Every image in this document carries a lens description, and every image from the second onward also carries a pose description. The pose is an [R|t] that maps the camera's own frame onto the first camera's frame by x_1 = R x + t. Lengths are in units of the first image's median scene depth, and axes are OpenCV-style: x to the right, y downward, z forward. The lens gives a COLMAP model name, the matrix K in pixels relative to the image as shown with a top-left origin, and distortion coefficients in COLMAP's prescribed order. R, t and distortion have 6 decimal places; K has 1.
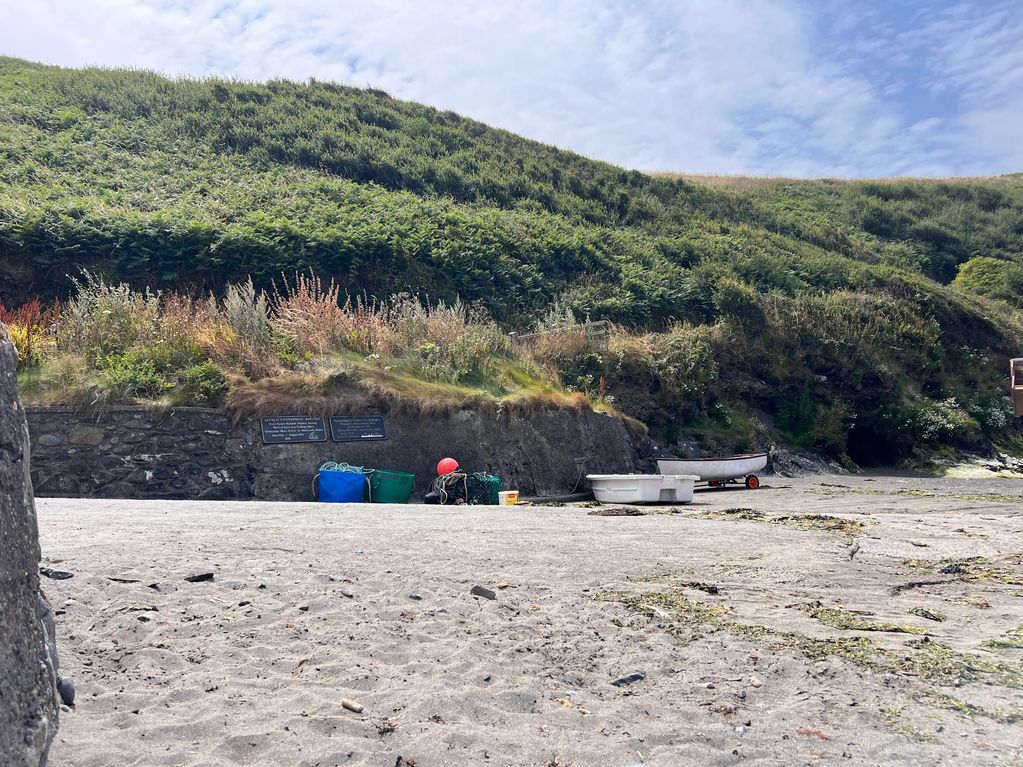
lens RADIAL K [[776.1, 0, 512.0], [0, 776.1, 385.3], [0, 0, 1]] dist [0.033779, -0.033117]
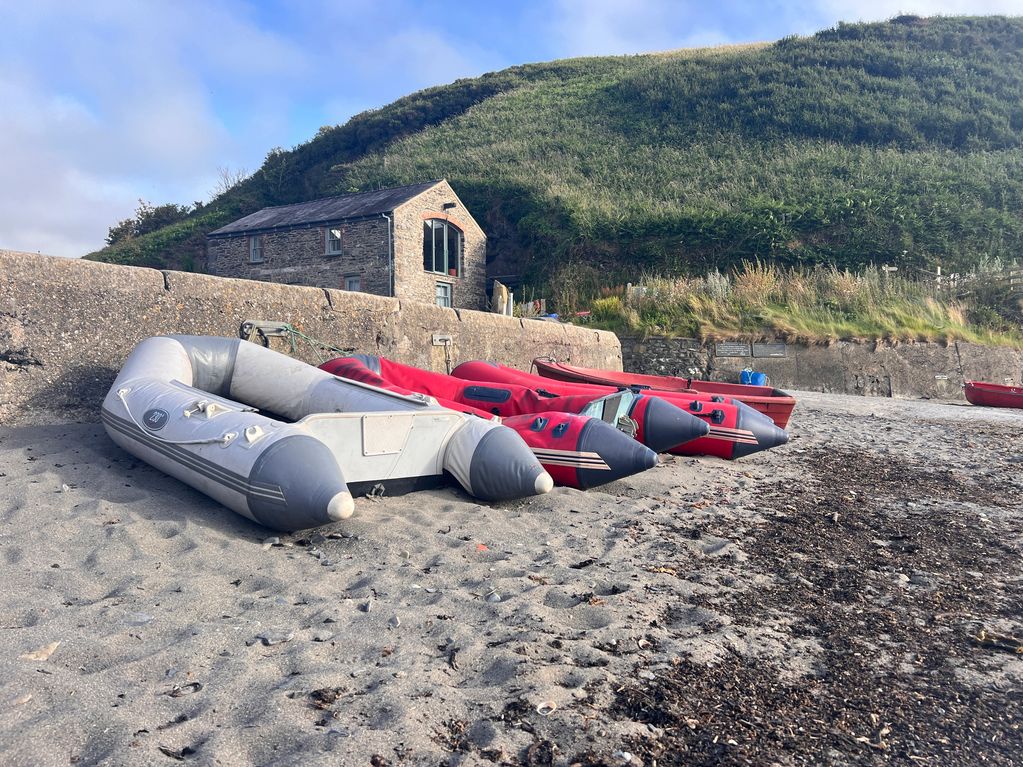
lens RADIAL K [[776.1, 0, 508.5], [0, 776.1, 386.3], [0, 0, 1]] dist [0.033779, -0.033117]
pose [[0.773483, 0.071840, -0.629732, 0.541954], [0.001702, 0.993317, 0.115408, -0.081312], [0.633814, -0.090338, 0.768192, -0.903770]]
